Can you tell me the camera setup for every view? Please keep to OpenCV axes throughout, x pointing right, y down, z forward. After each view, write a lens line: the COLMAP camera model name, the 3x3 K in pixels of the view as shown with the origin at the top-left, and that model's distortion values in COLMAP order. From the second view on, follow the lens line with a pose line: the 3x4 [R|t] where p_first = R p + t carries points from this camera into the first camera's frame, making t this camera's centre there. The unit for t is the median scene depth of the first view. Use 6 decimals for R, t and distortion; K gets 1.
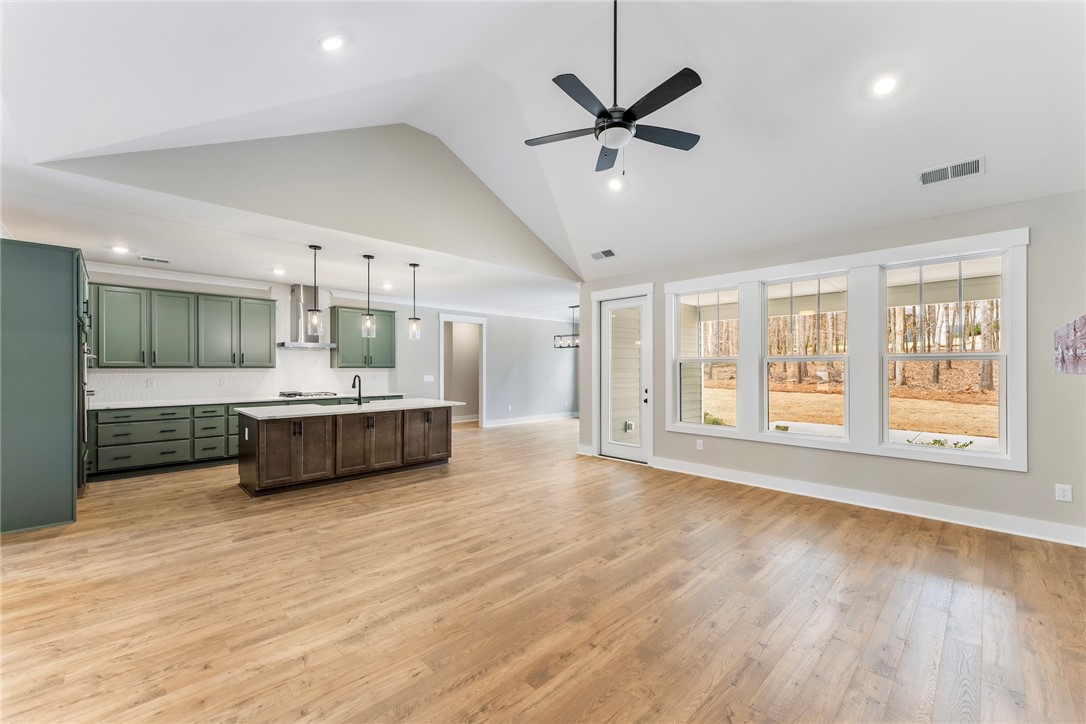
lens RADIAL K [[435.3, 0, 543.0], [0, 435.3, 362.0], [0, 0, 1]] dist [0.001955, 0.000110]
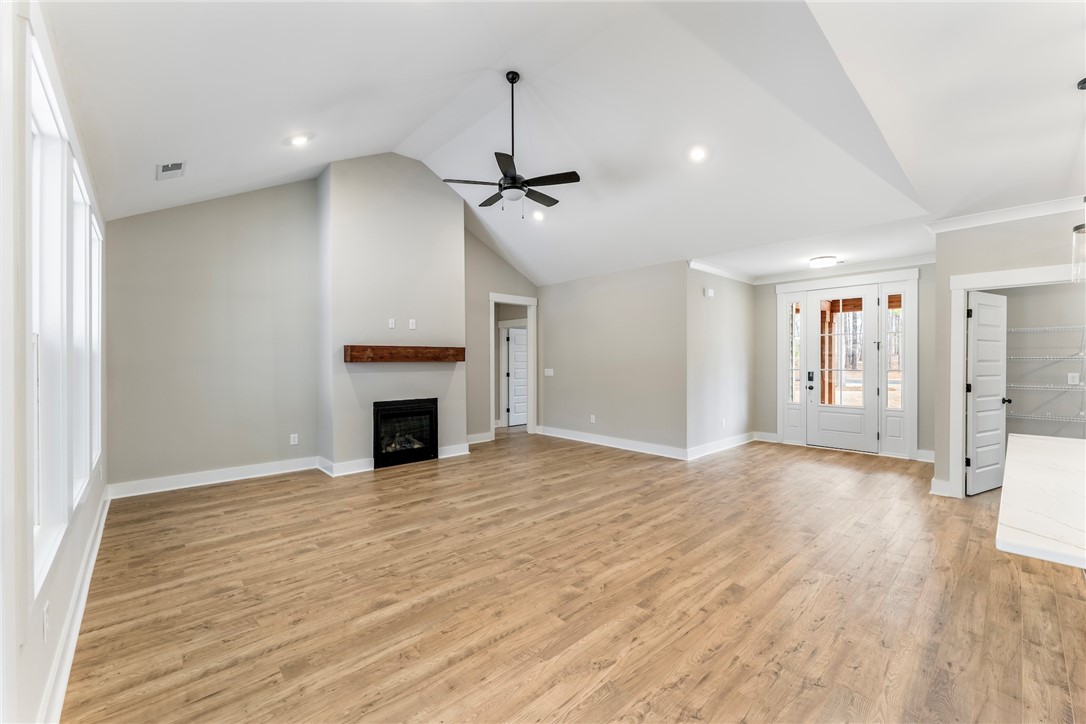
lens RADIAL K [[435.3, 0, 543.0], [0, 435.3, 362.0], [0, 0, 1]] dist [0.001955, 0.000110]
pose [[-0.999531, 0.002752, 0.030495, 0.023678], [0.002399, 0.999930, -0.011590, 0.030432], [-0.030525, -0.011512, -0.999468, 1.944923]]
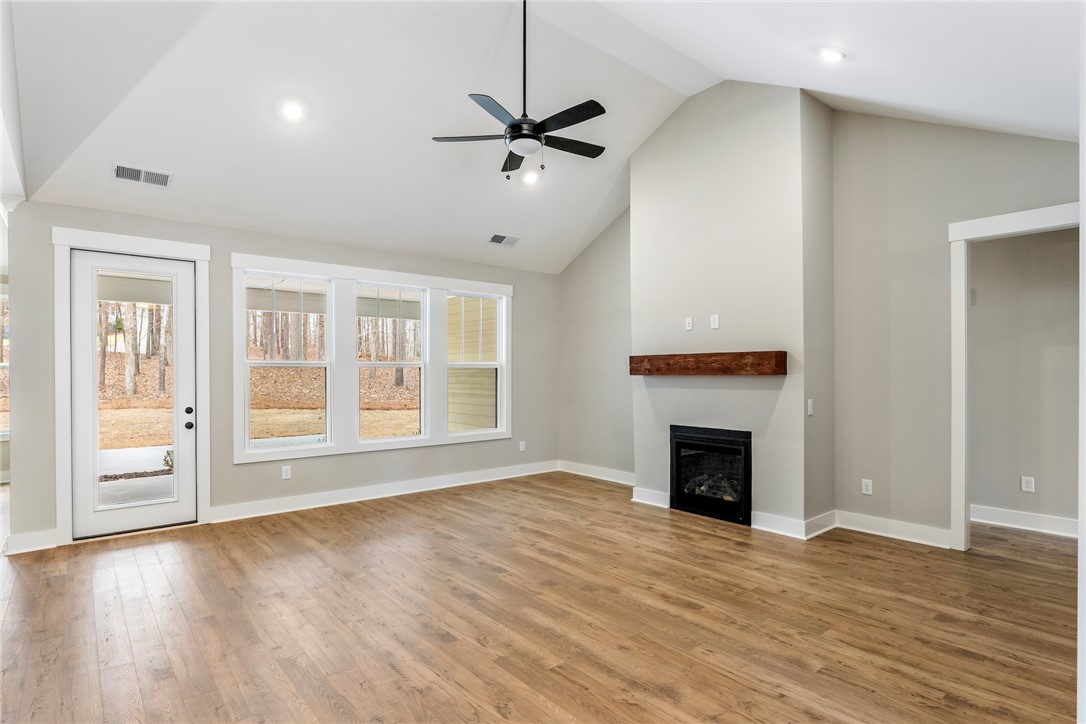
lens RADIAL K [[564.7, 0, 542.7], [0, 564.7, 375.0], [0, 0, 1]] dist [-0.001856, 0.000173]
pose [[0.079888, -0.005627, 0.996788, -0.929407], [-0.010641, 0.999922, 0.006498, 0.005521], [-0.996747, -0.011126, 0.079822, 0.698076]]
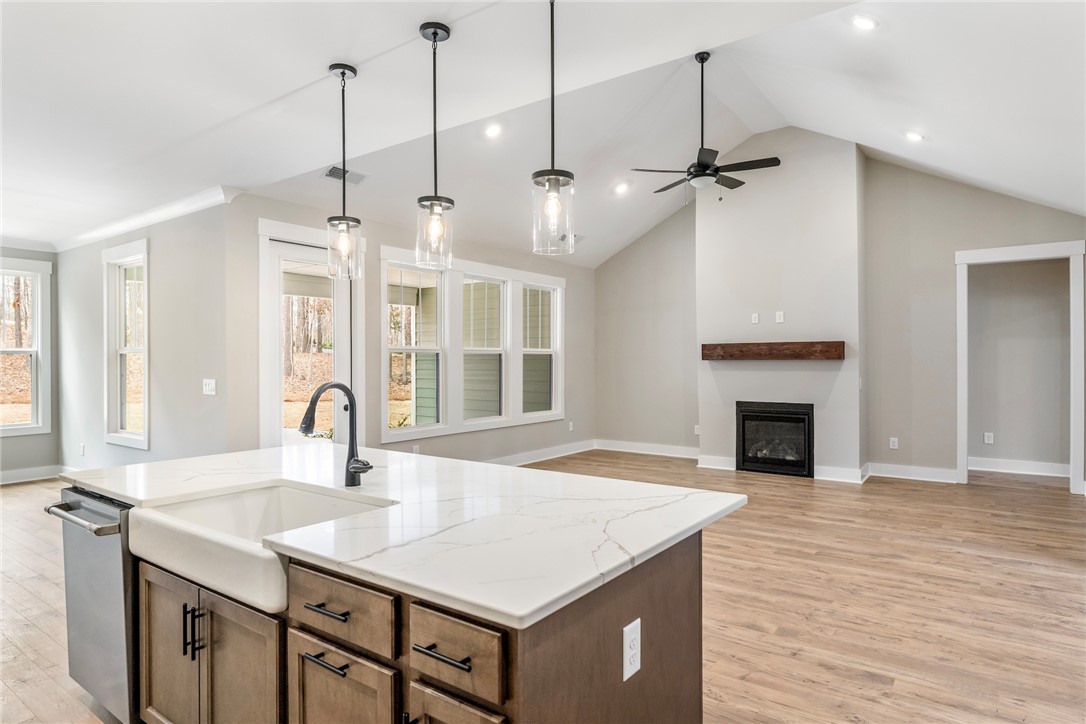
lens RADIAL K [[626.5, 0, 543.0], [0, 626.5, 362.0], [0, 0, 1]] dist [0.002166, 0.000685]
pose [[-0.164687, -0.002512, 0.986343, -1.305605], [-0.010050, 0.999949, 0.000869, 0.022959], [-0.986295, -0.009770, -0.164703, 1.451654]]
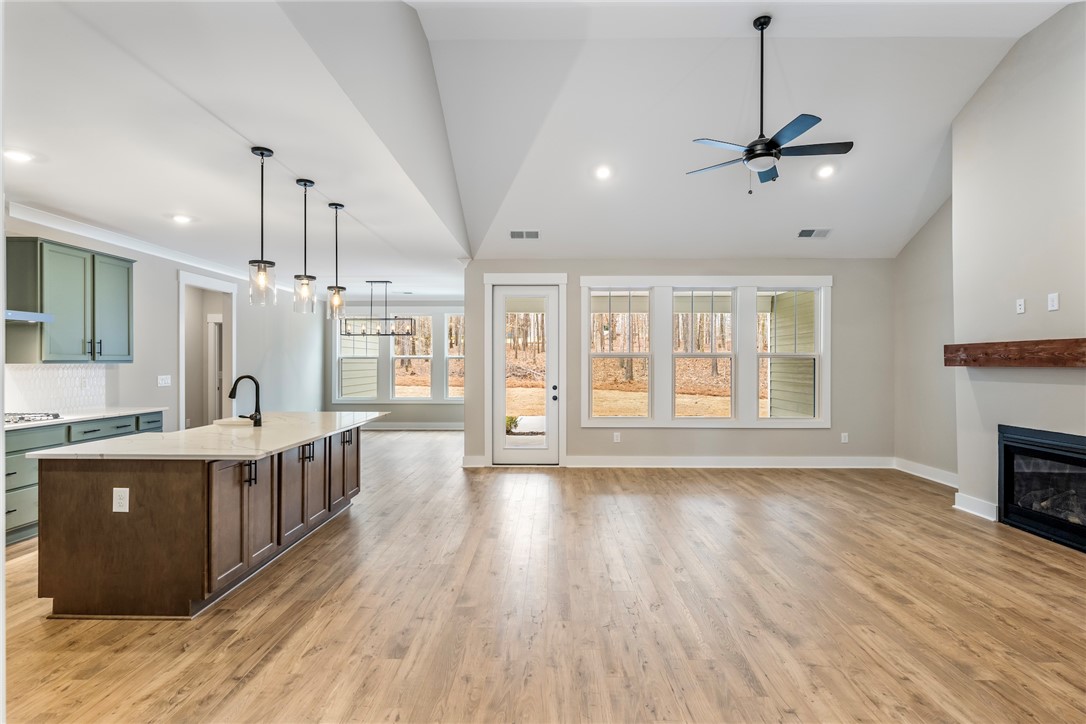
lens RADIAL K [[541.6, 0, 543.0], [0, 541.6, 362.0], [0, 0, 1]] dist [0.000286, -0.000387]
pose [[0.709697, 0.000811, 0.704506, -1.016568], [-0.010664, 0.999897, 0.009592, 0.000651], [-0.704426, -0.014321, 0.709633, 0.321981]]
